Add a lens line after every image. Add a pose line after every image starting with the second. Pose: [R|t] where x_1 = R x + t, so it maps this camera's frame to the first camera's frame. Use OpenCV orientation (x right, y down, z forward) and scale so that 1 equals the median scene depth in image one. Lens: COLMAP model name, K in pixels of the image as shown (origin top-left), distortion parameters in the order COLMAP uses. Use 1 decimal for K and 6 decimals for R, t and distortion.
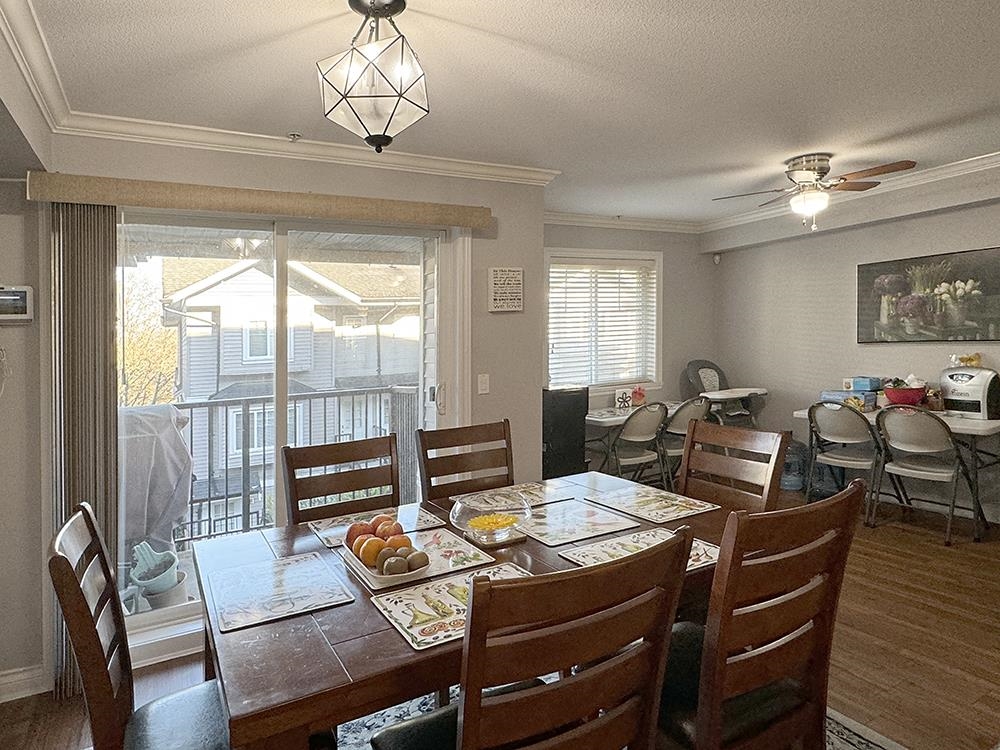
lens RADIAL K [[591.3, 0, 520.9], [0, 591.3, 313.4], [0, 0, 1]] dist [0.000891, 0.002280]
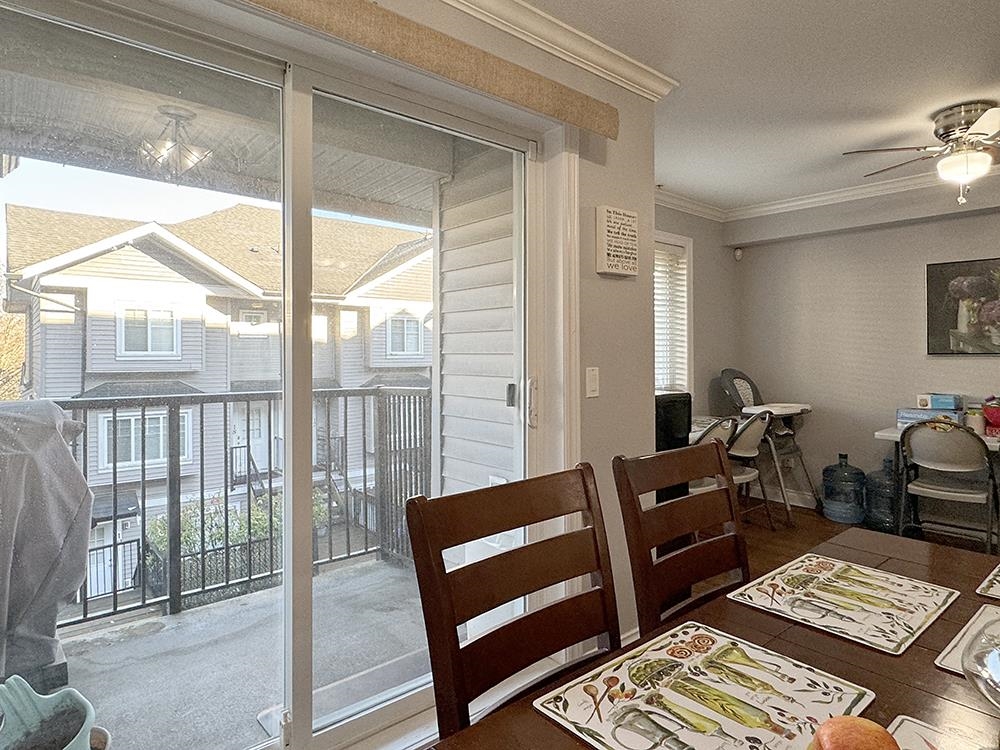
lens RADIAL K [[591.3, 0, 502.2], [0, 591.3, 353.7], [0, 0, 1]] dist [0.000891, 0.002280]
pose [[0.986224, 0.040433, 0.160400, -0.184513], [-0.047484, 0.998056, 0.040370, 0.046142], [-0.158455, -0.047430, 0.986226, 0.260978]]
